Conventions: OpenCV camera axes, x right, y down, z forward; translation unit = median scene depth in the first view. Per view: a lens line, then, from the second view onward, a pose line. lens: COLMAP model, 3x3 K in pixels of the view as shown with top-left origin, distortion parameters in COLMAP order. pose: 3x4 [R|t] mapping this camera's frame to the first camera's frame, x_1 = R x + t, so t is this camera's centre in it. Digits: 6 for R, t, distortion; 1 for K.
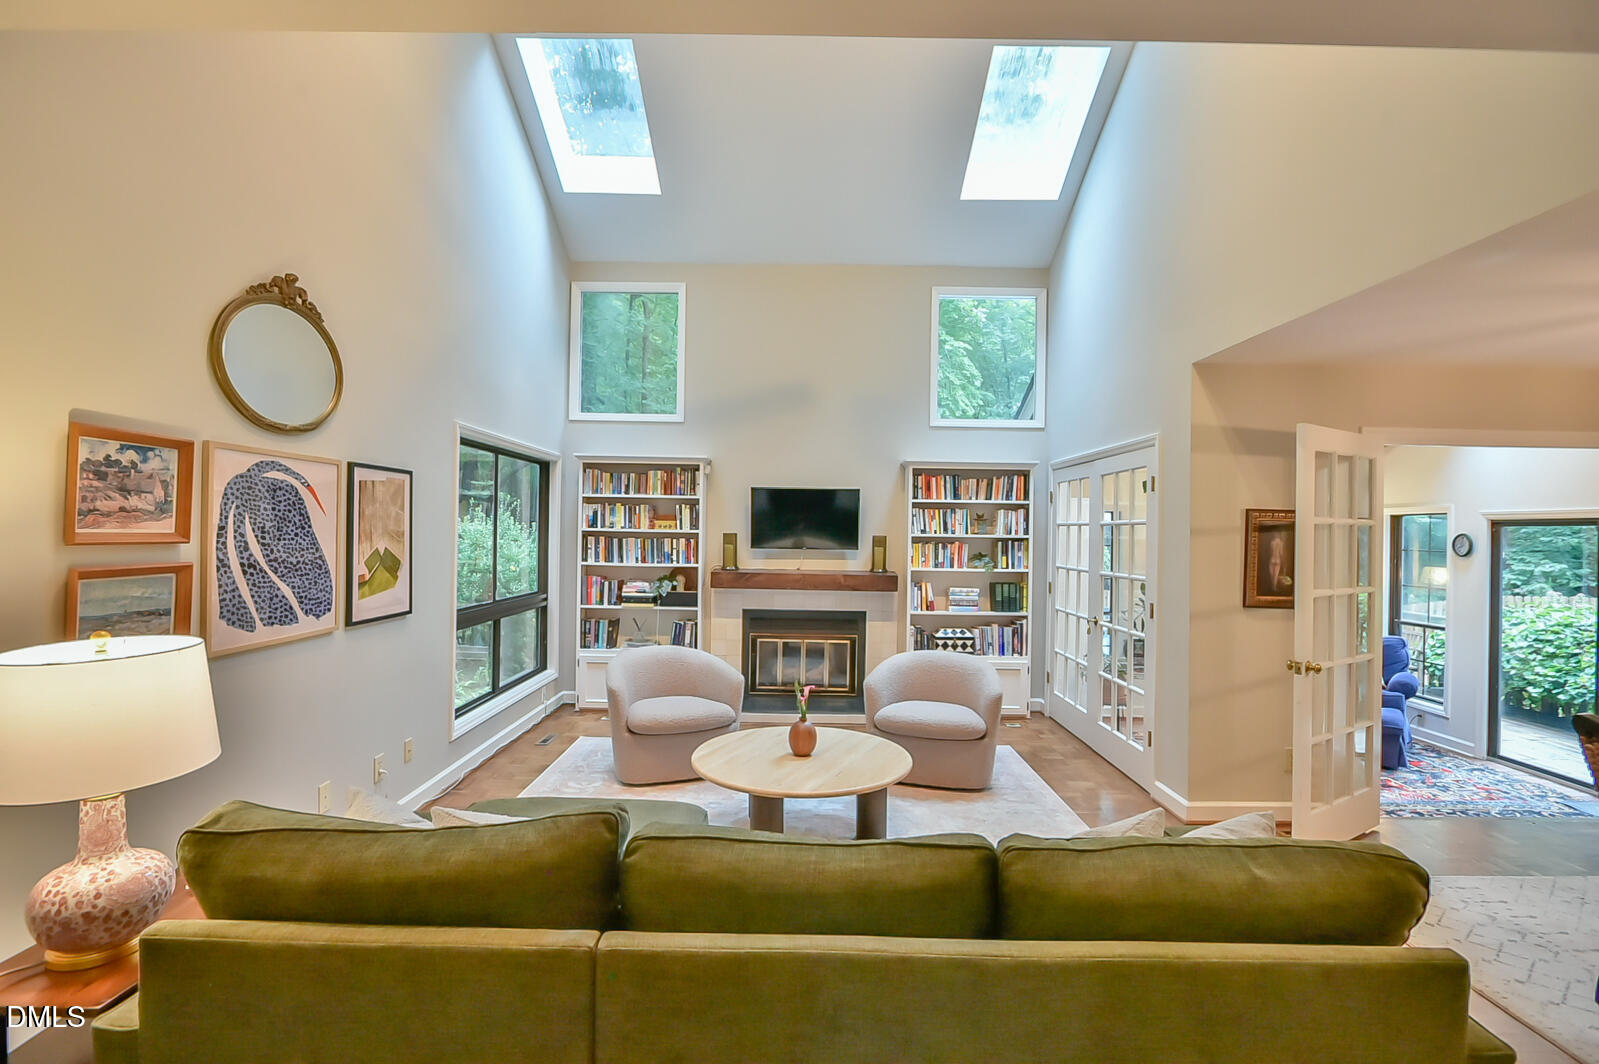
lens RADIAL K [[763.3, 0, 802.4], [0, 763.3, 532.0], [0, 0, 1]] dist [-0.003628, -0.000411]
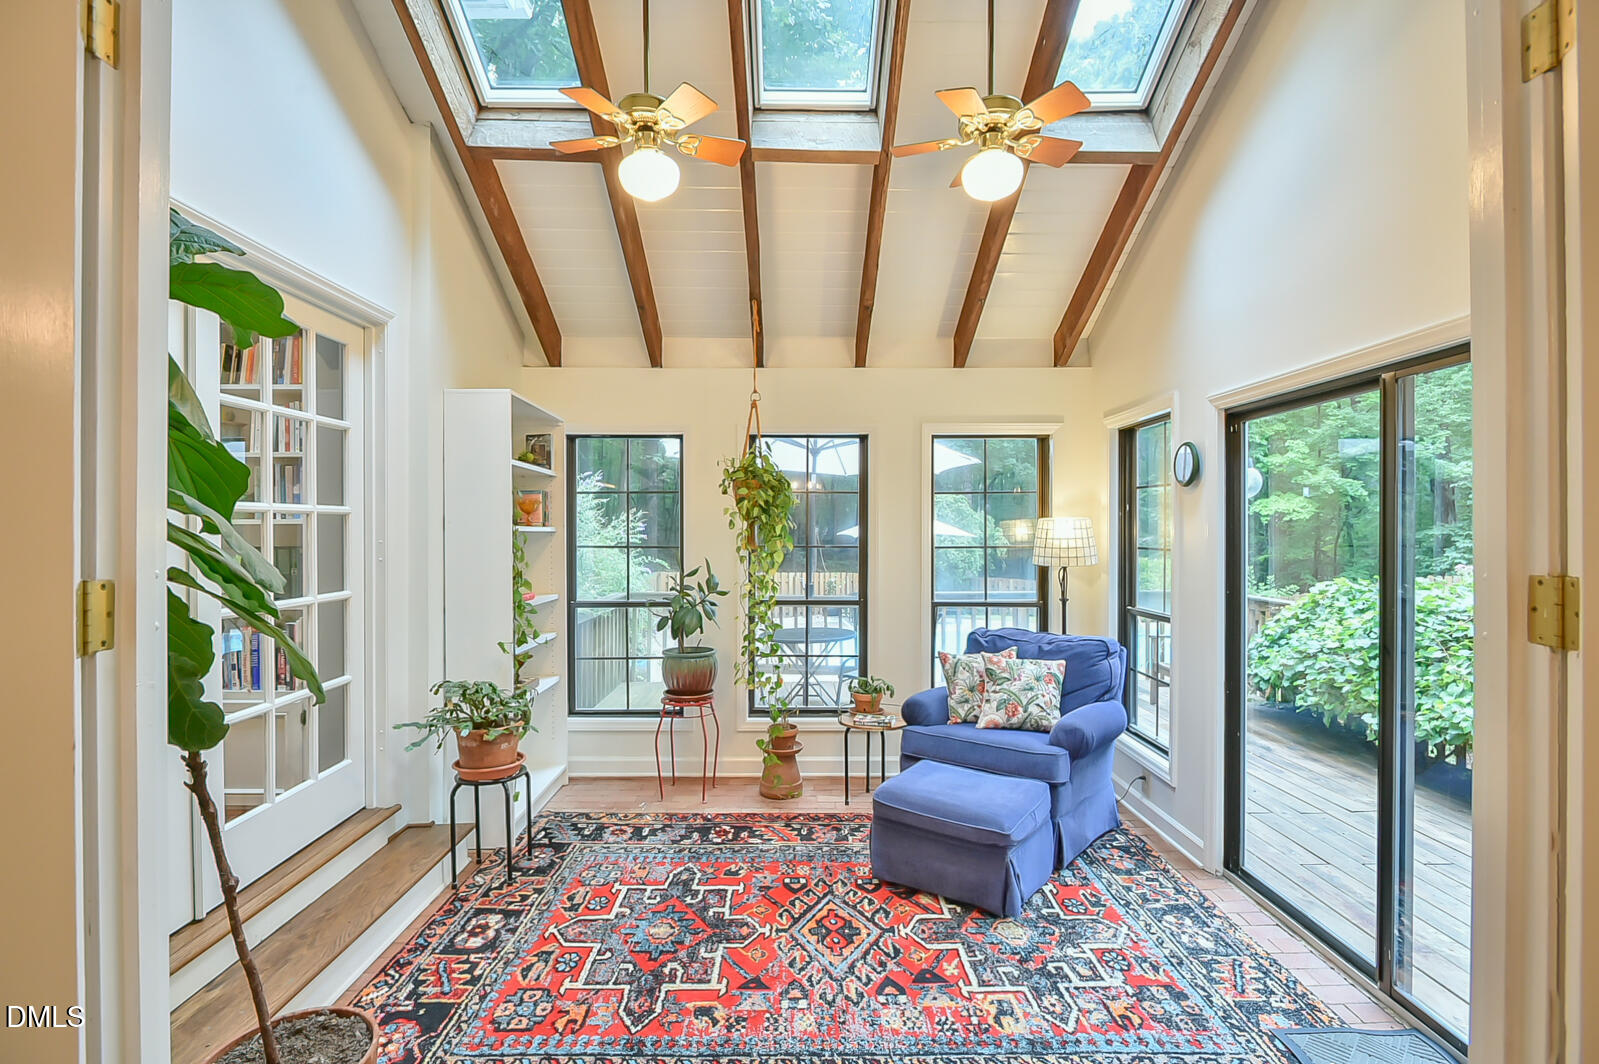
lens RADIAL K [[763.3, 0, 796.9], [0, 763.3, 531.2], [0, 0, 1]] dist [-0.003628, -0.000411]
pose [[0.999812, -0.015983, 0.010977, 0.518647], [0.015981, 0.999872, 0.000297, 0.052712], [-0.010980, -0.000121, 0.999940, 0.415158]]
